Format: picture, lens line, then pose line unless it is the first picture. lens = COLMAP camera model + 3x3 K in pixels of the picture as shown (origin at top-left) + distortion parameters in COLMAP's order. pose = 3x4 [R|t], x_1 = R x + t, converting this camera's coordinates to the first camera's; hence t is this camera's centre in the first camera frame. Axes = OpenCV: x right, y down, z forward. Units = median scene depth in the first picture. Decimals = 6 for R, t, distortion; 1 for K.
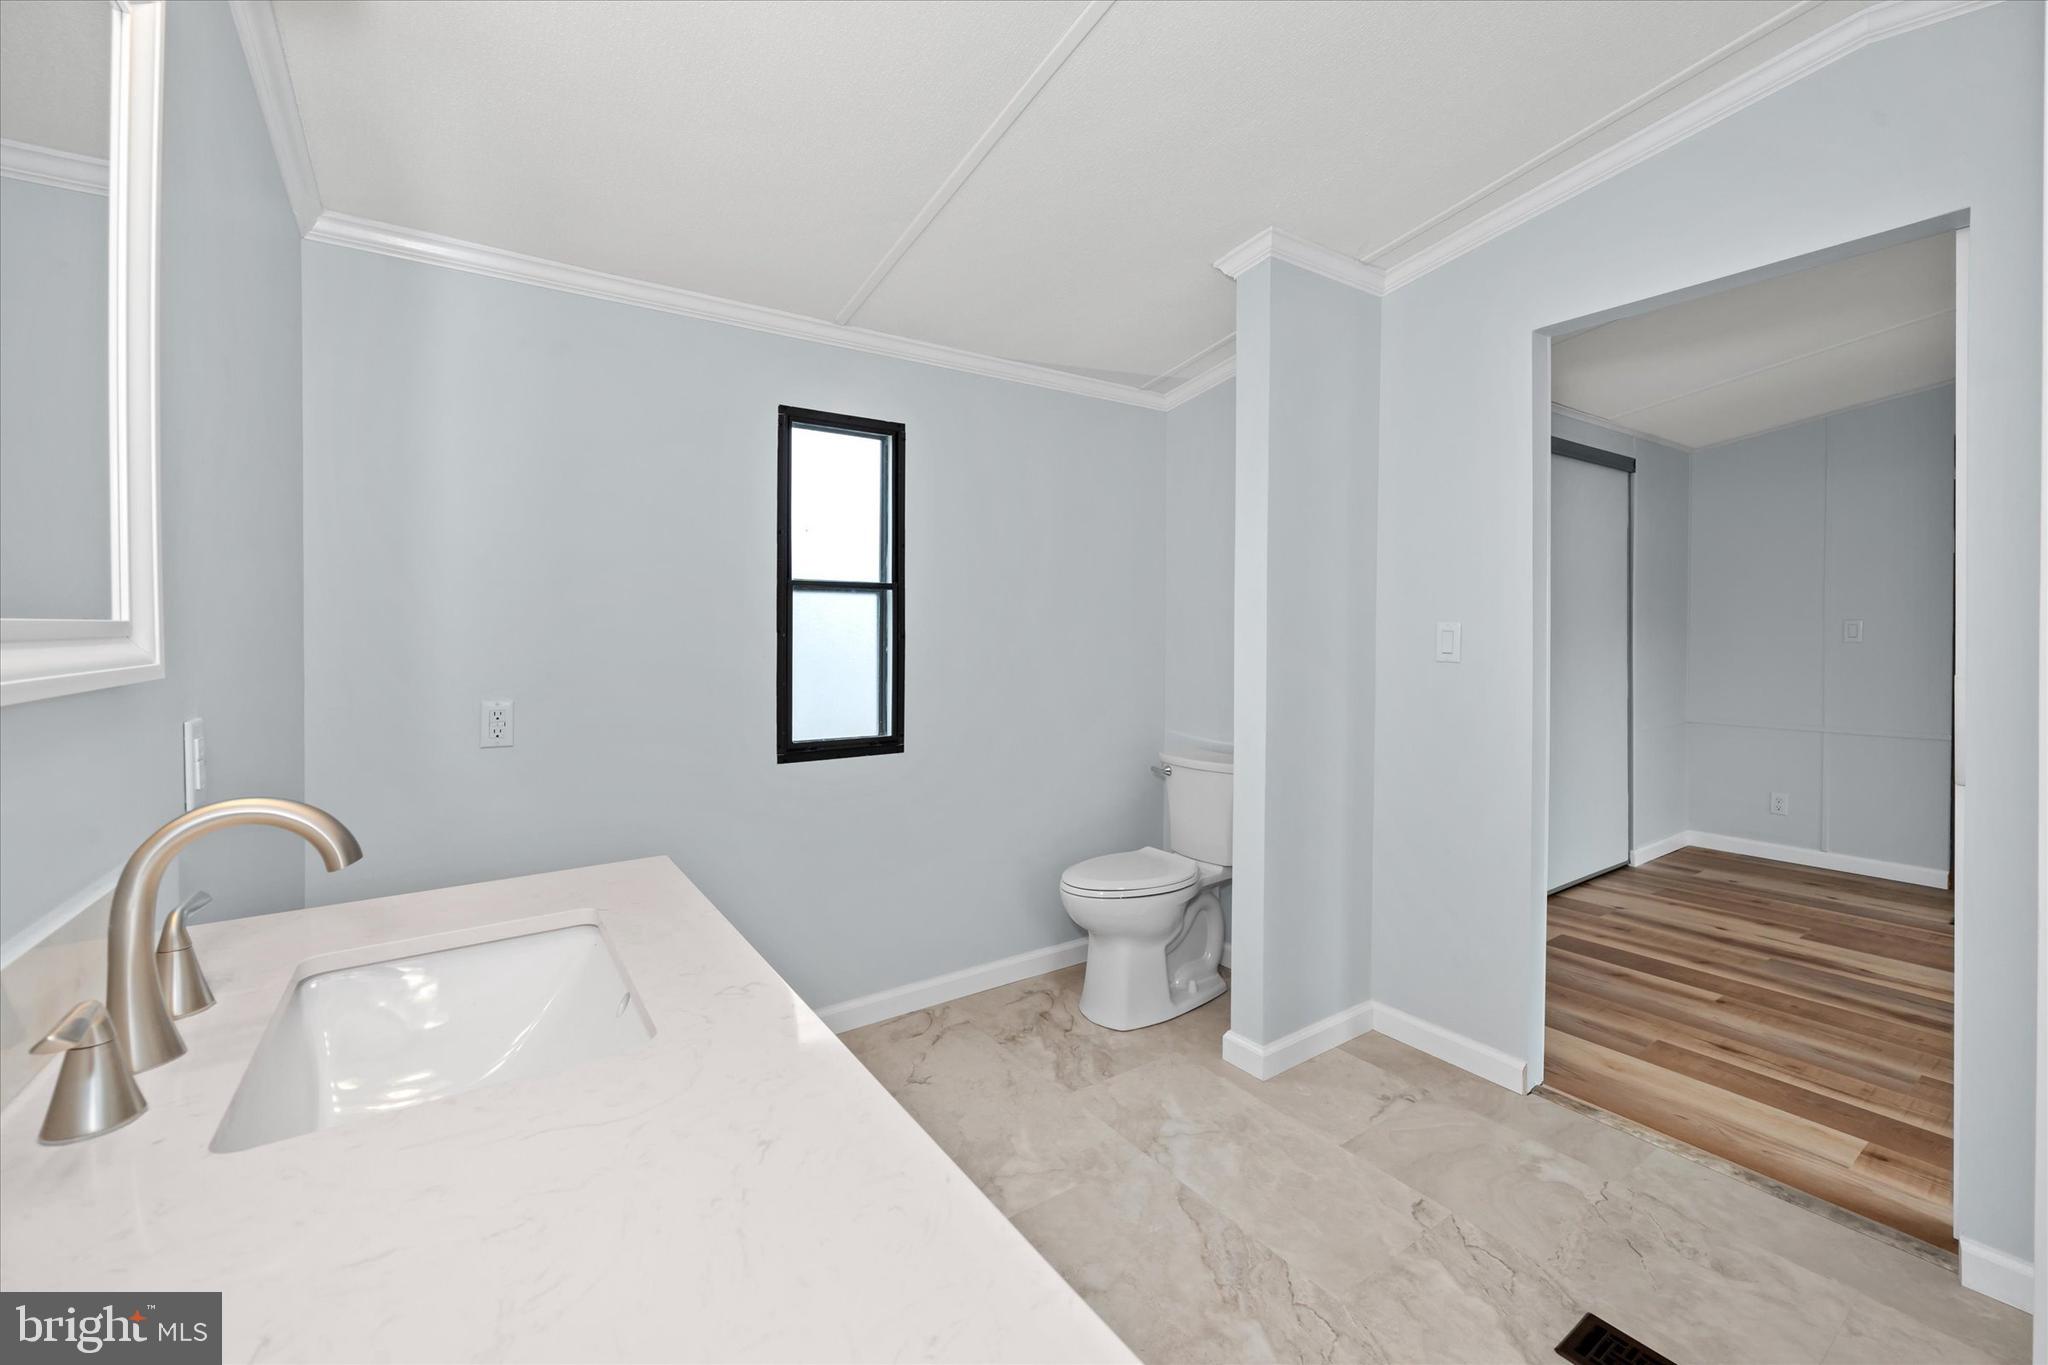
lens RADIAL K [[818.4, 0, 1023.3], [0, 818.4, 629.6], [0, 0, 1]] dist [0.000047, 0.000033]
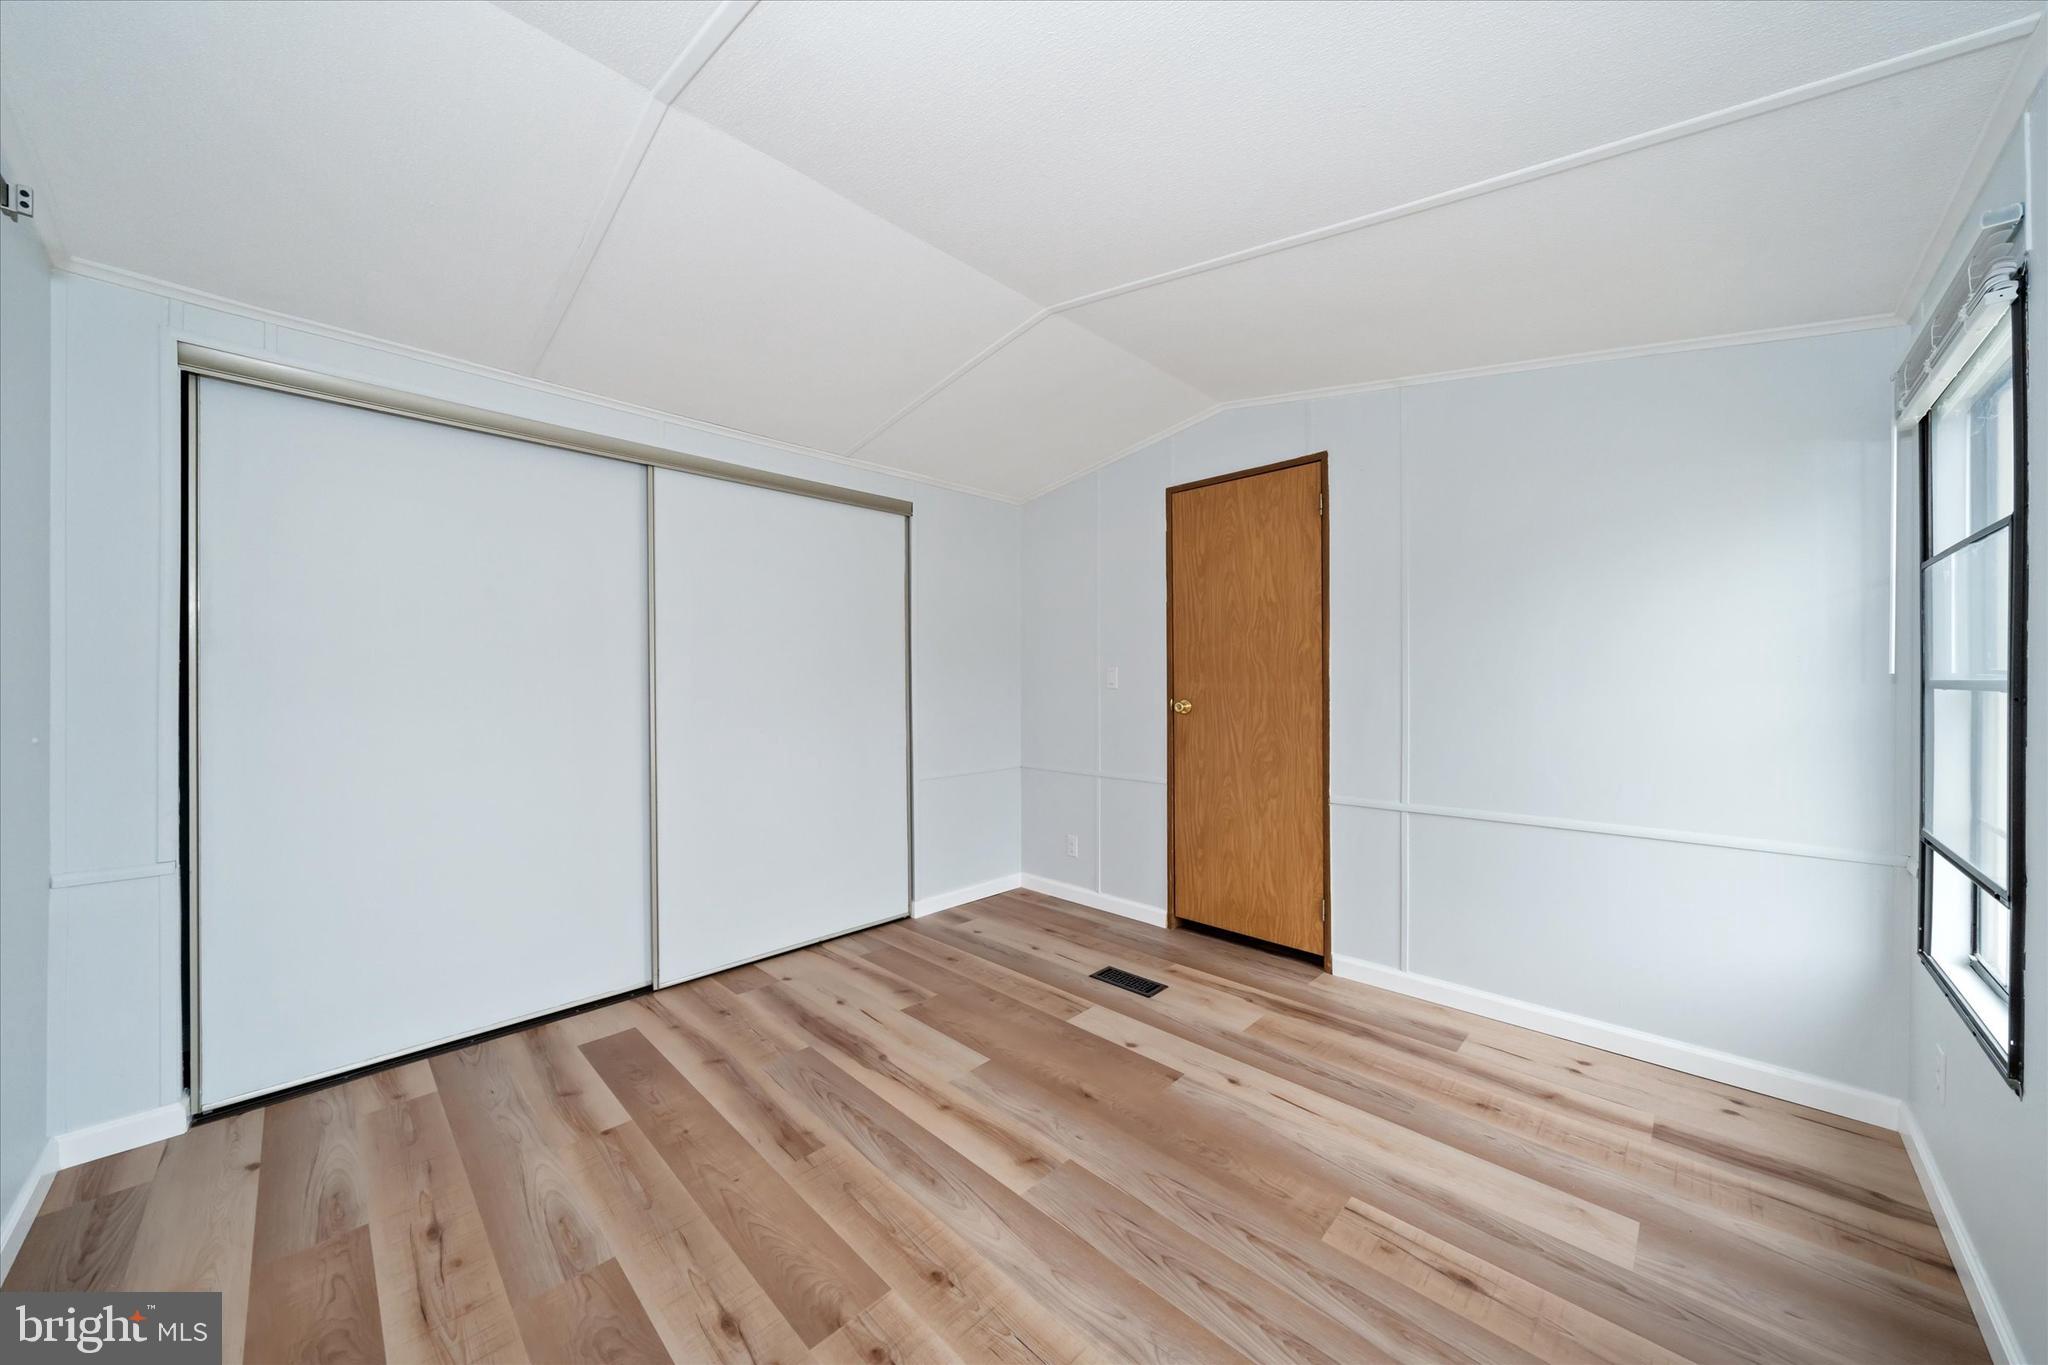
lens RADIAL K [[701.2, 0, 1022.6], [0, 701.2, 676.2], [0, 0, 1]] dist [-0.009536, -0.000088]
pose [[0.980914, -0.001206, 0.194436, 1.012801], [0.001286, 0.999999, -0.000287, -0.000530], [-0.194436, 0.000532, 0.980915, 0.213395]]
